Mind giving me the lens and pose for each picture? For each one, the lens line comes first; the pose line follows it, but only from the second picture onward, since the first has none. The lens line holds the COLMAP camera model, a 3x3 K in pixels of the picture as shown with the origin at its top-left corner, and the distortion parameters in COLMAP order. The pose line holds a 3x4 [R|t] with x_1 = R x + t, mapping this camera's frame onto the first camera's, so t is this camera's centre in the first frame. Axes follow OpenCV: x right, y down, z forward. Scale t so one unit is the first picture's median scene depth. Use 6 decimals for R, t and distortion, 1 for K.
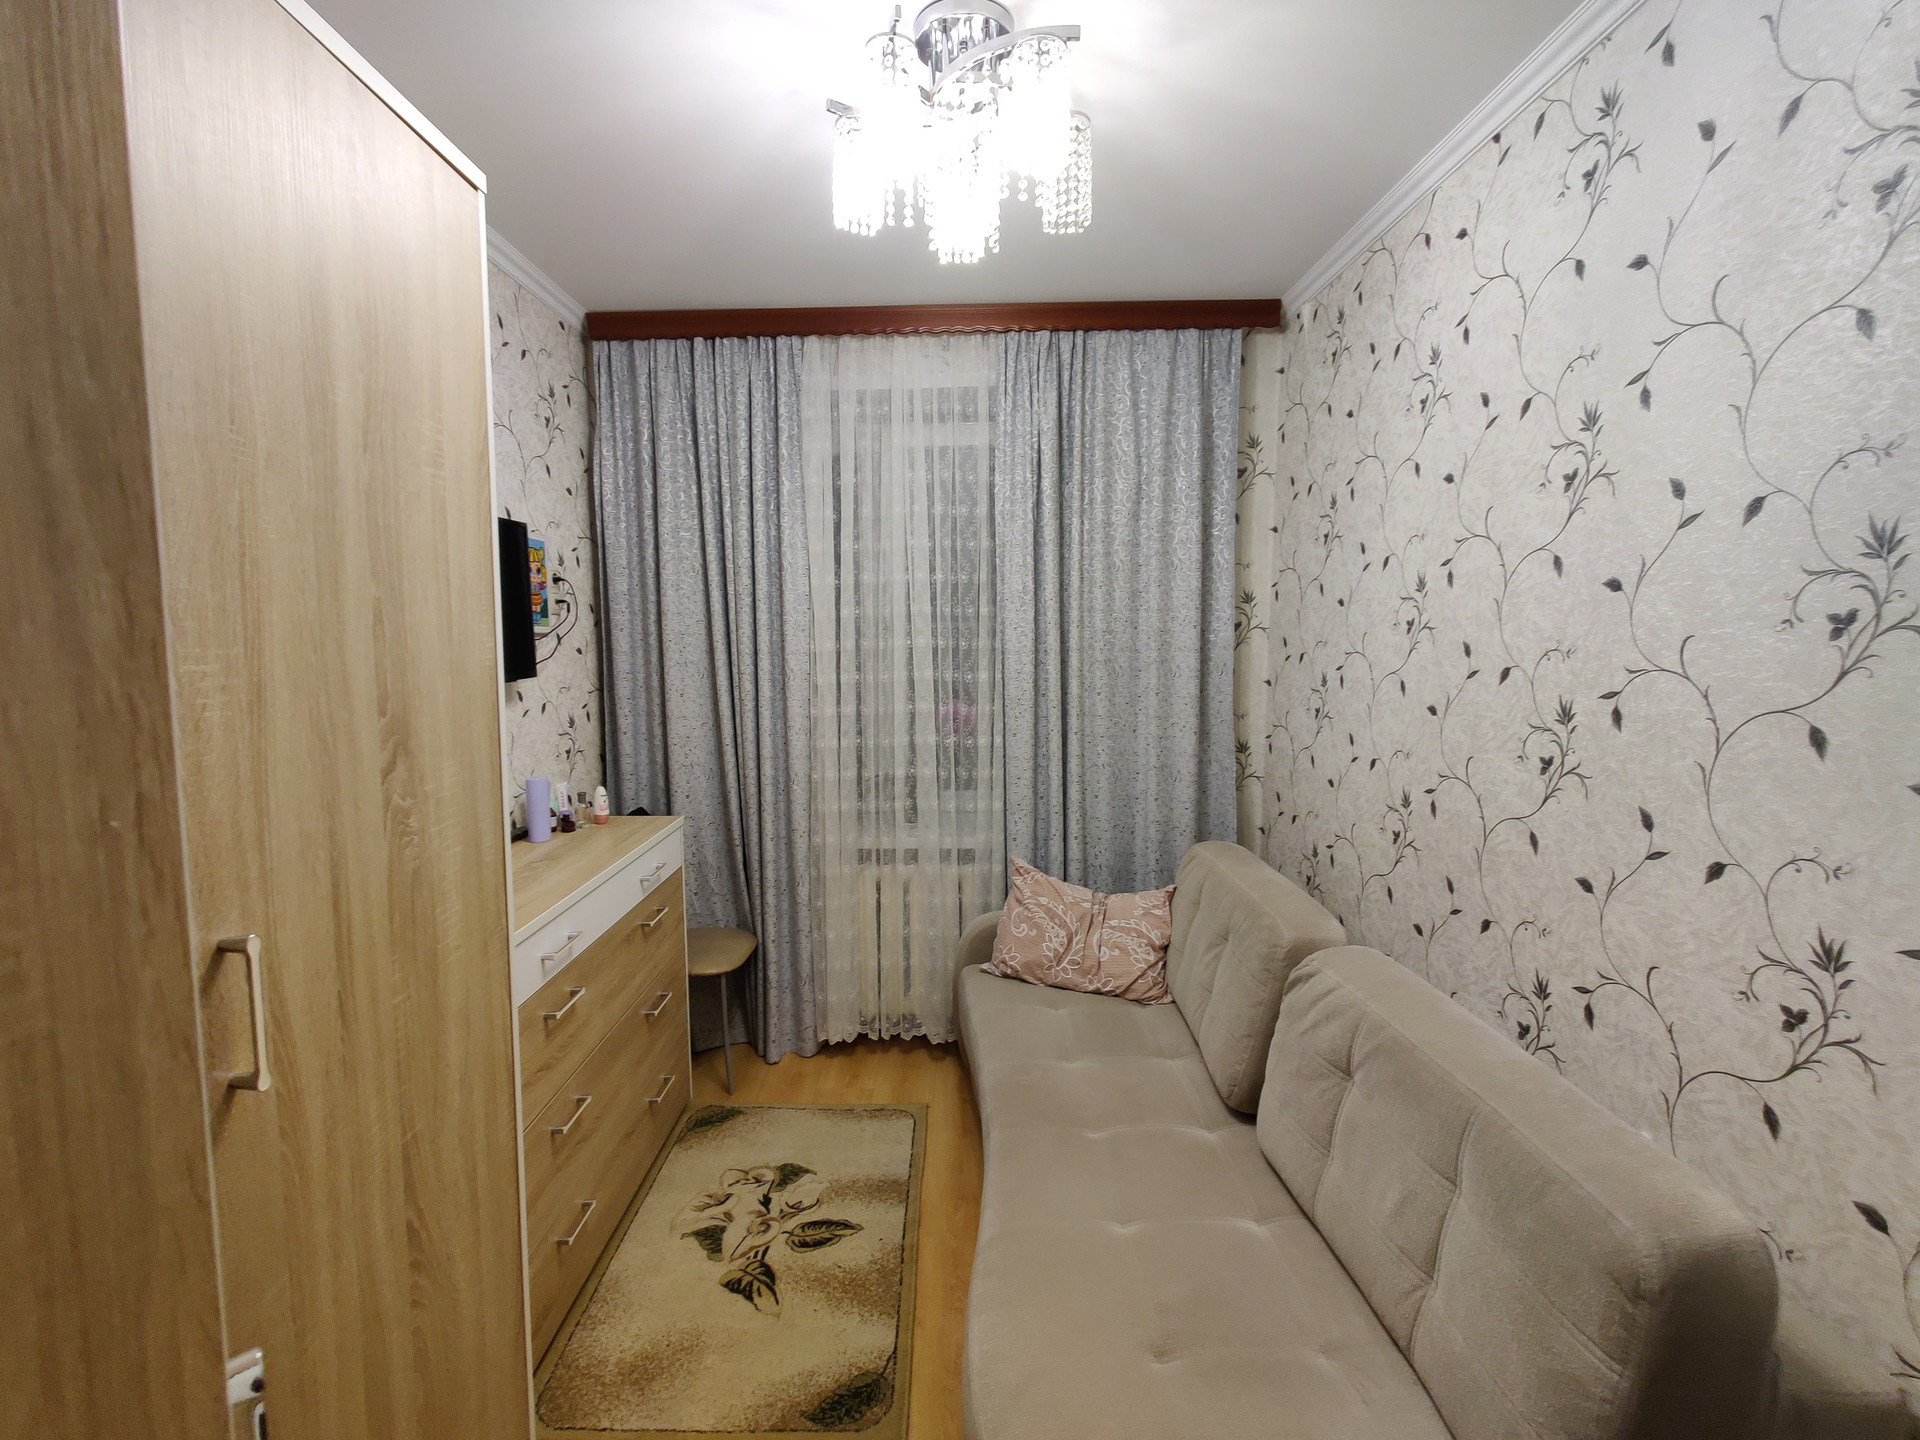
lens RADIAL K [[898.2, 0, 953.3], [0, 898.2, 722.9], [0, 0, 1]] dist [0.002029, -0.002150]
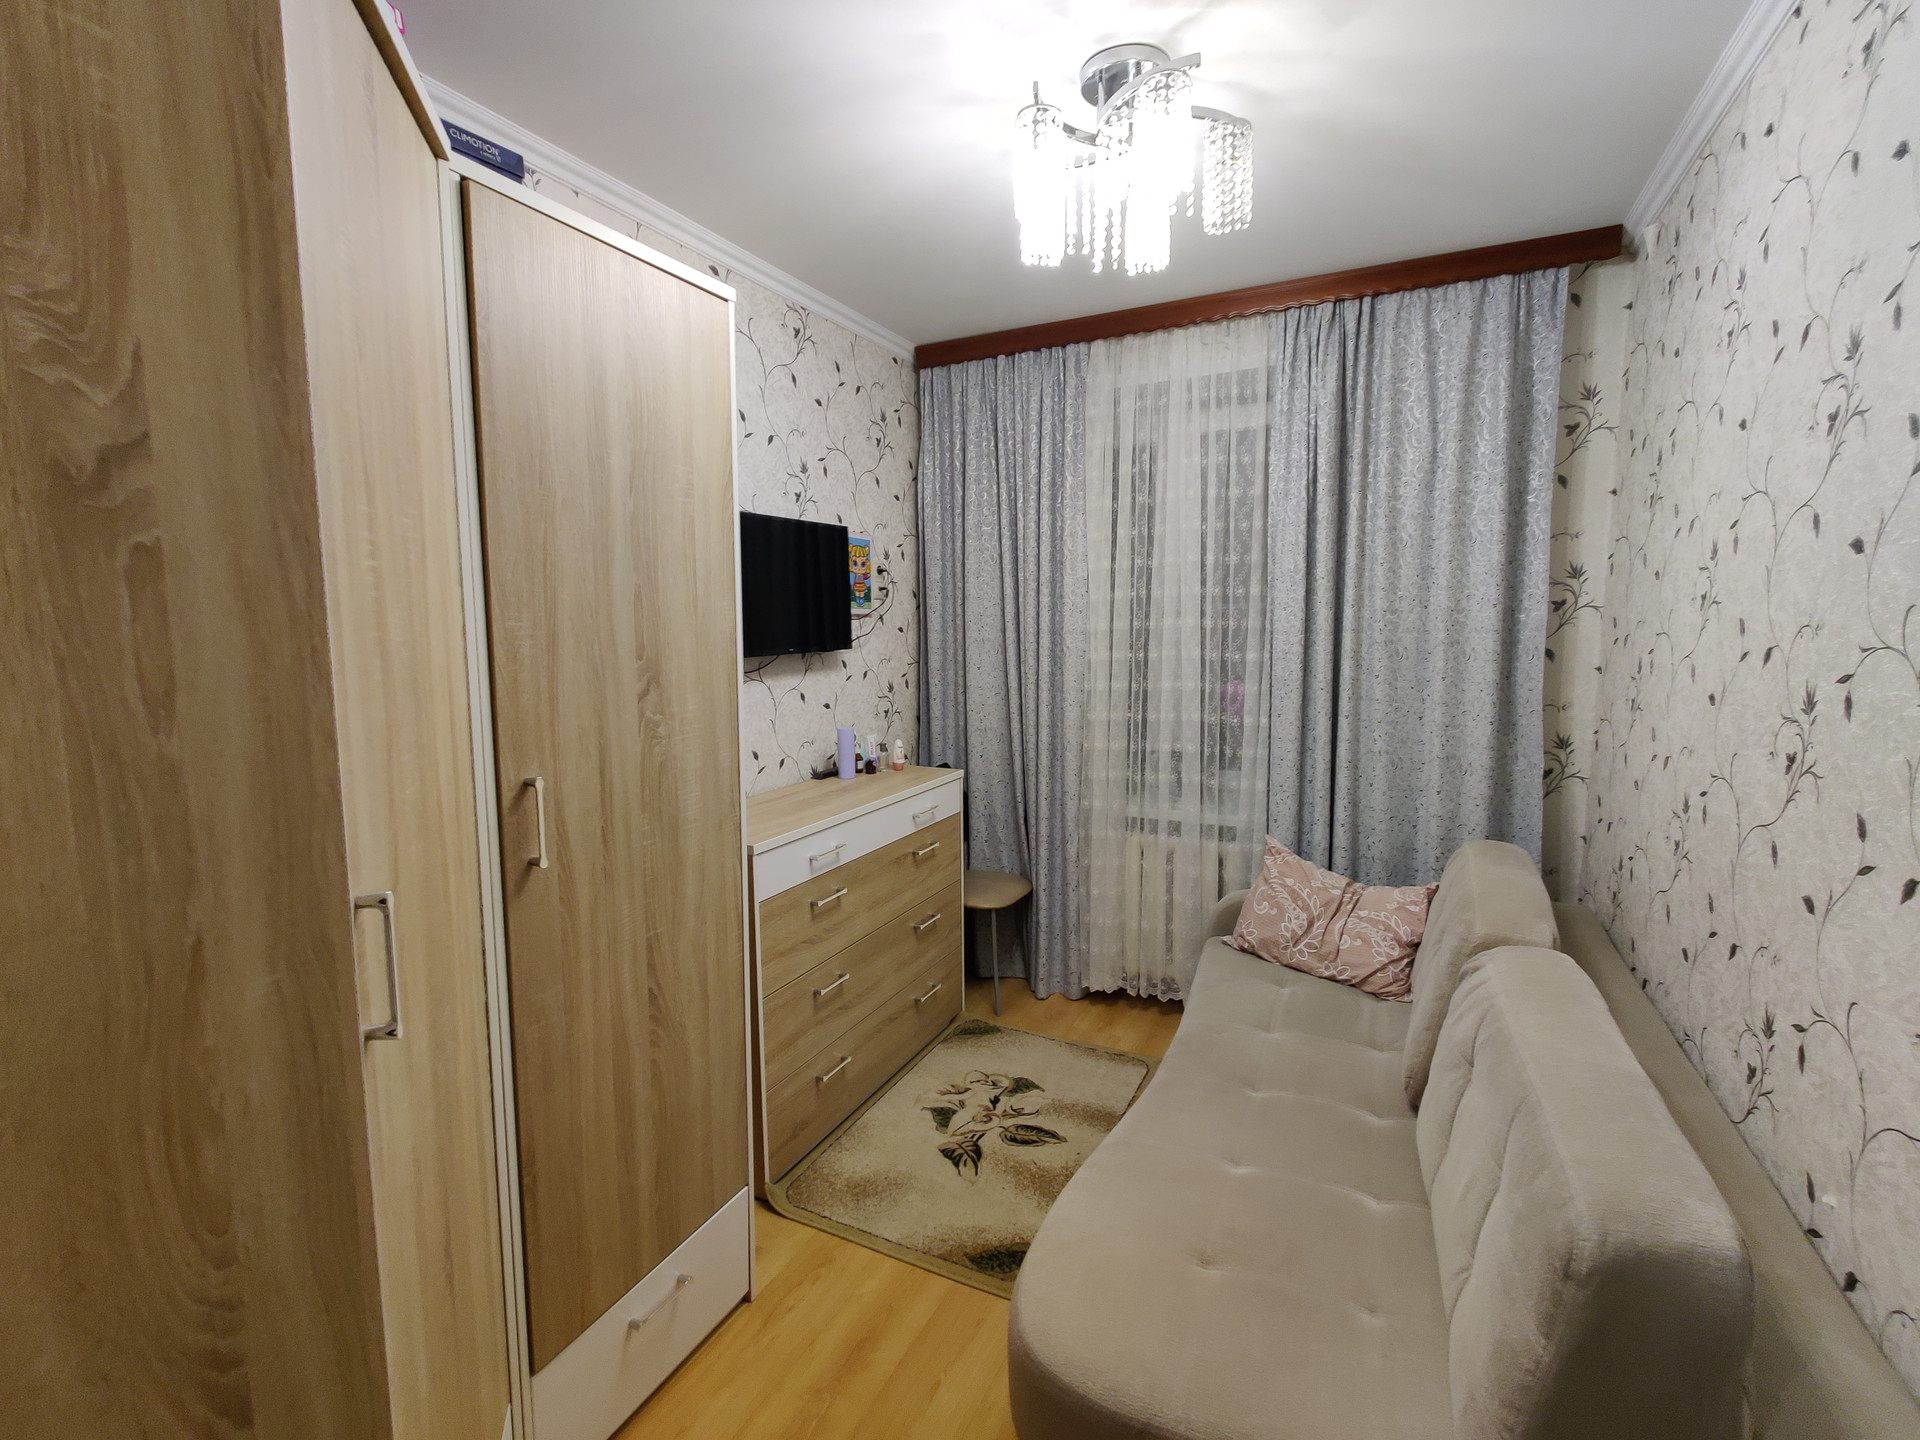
lens RADIAL K [[897.3, 0, 949.2], [0, 897.3, 723.7], [0, 0, 1]] dist [0.003819, -0.003541]
pose [[0.897118, 0.050661, -0.438877, 0.202959], [-0.044026, 0.998710, 0.025290, 0.015096], [0.439592, -0.003366, 0.898191, -0.064210]]
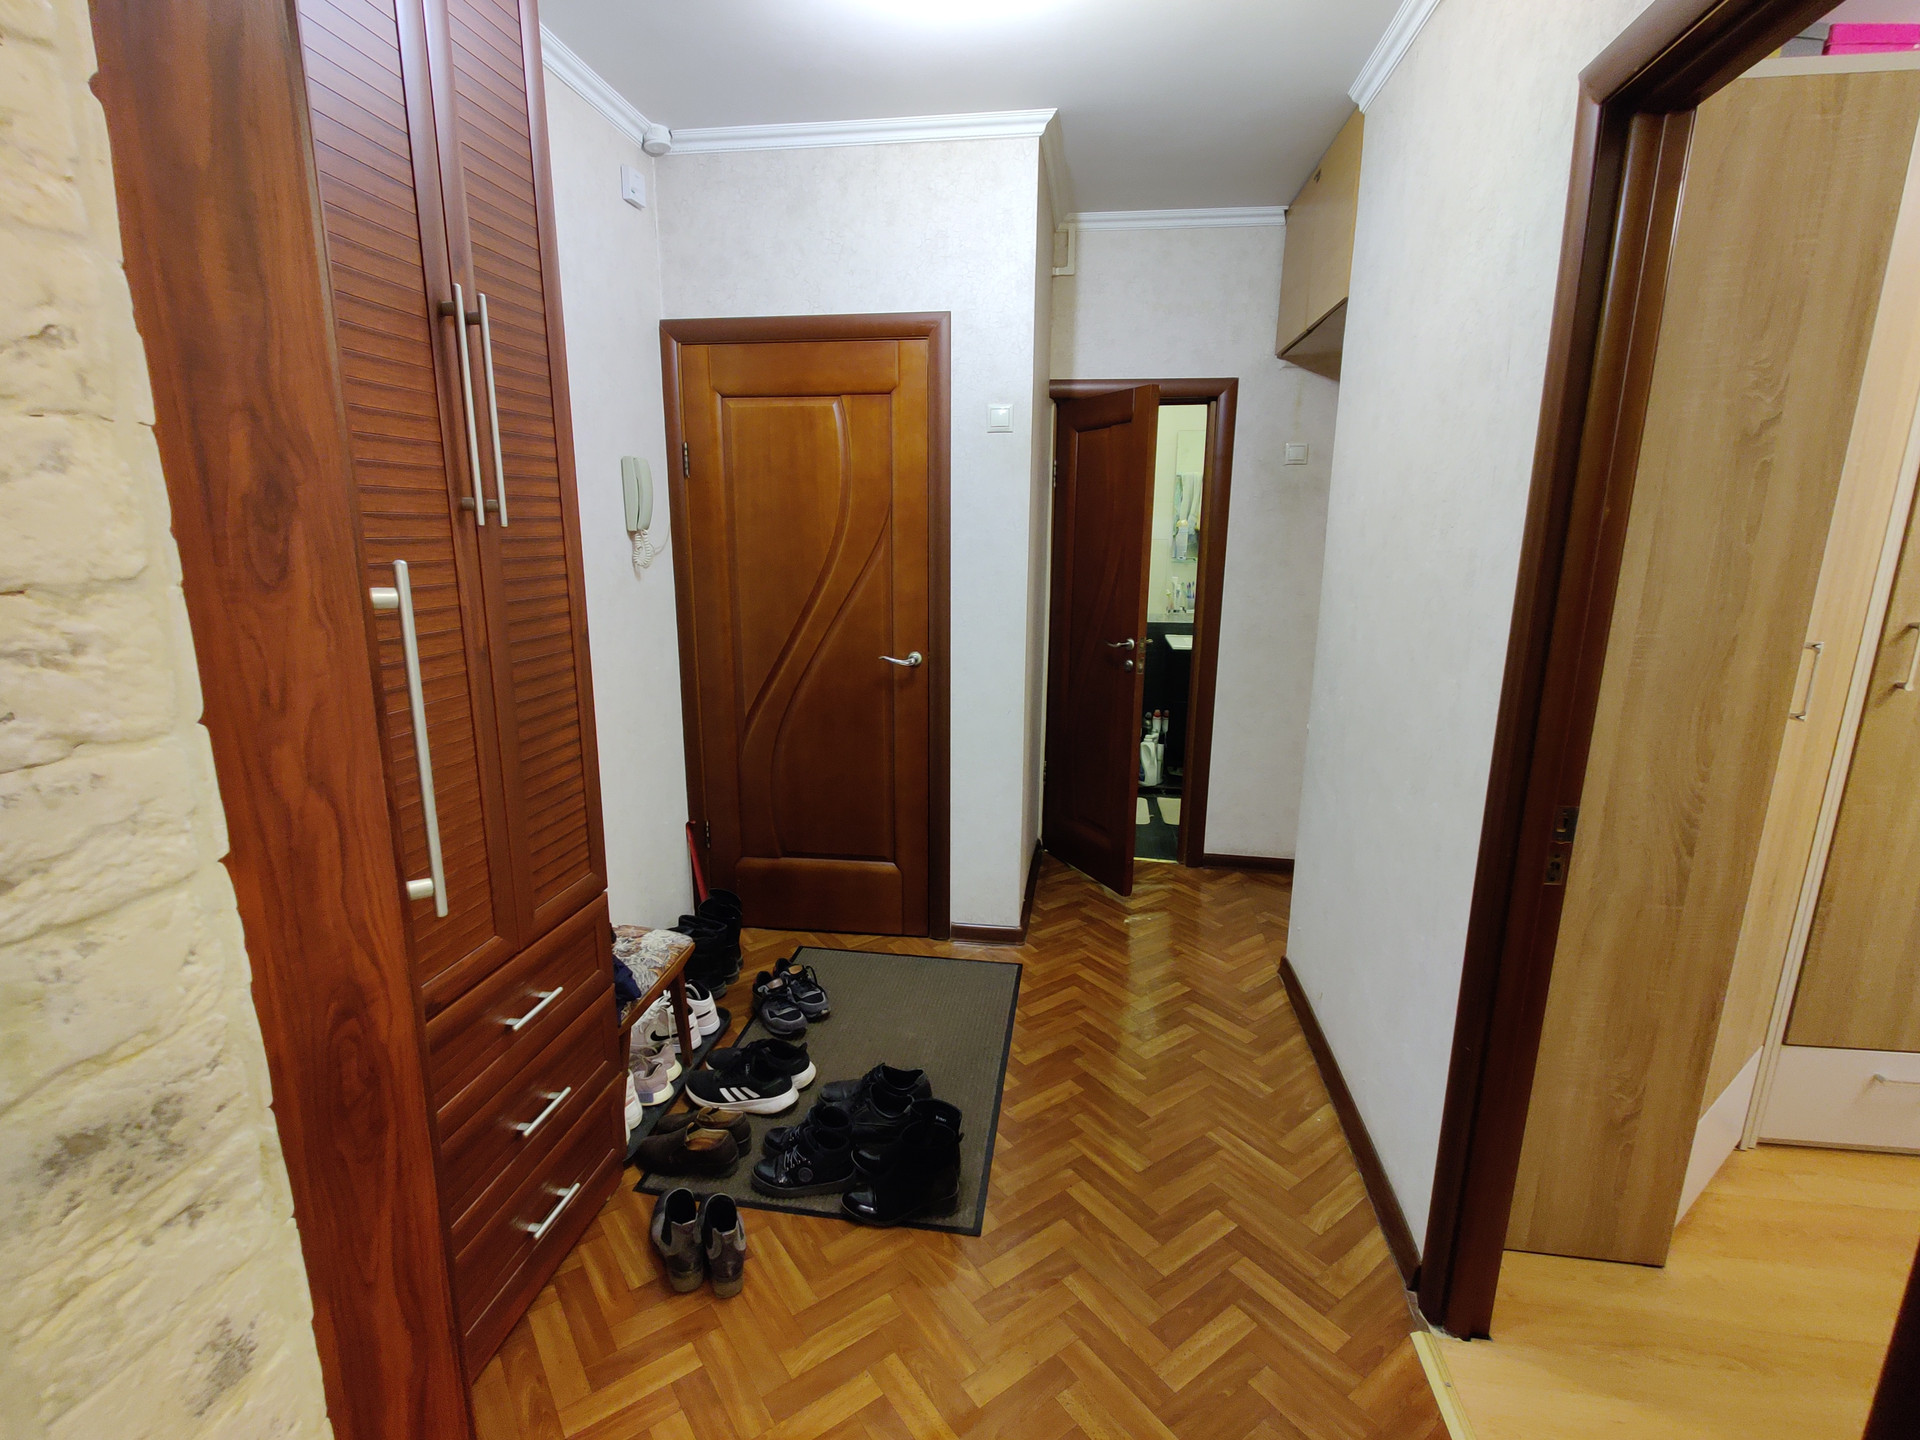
lens RADIAL K [[897.3, 0, 949.2], [0, 897.3, 723.7], [0, 0, 1]] dist [0.003819, -0.003541]
pose [[-0.121536, 0.221886, -0.967469, 0.529888], [-0.106066, 0.966210, 0.234921, 0.061668], [0.986904, 0.131167, -0.093894, -0.359192]]
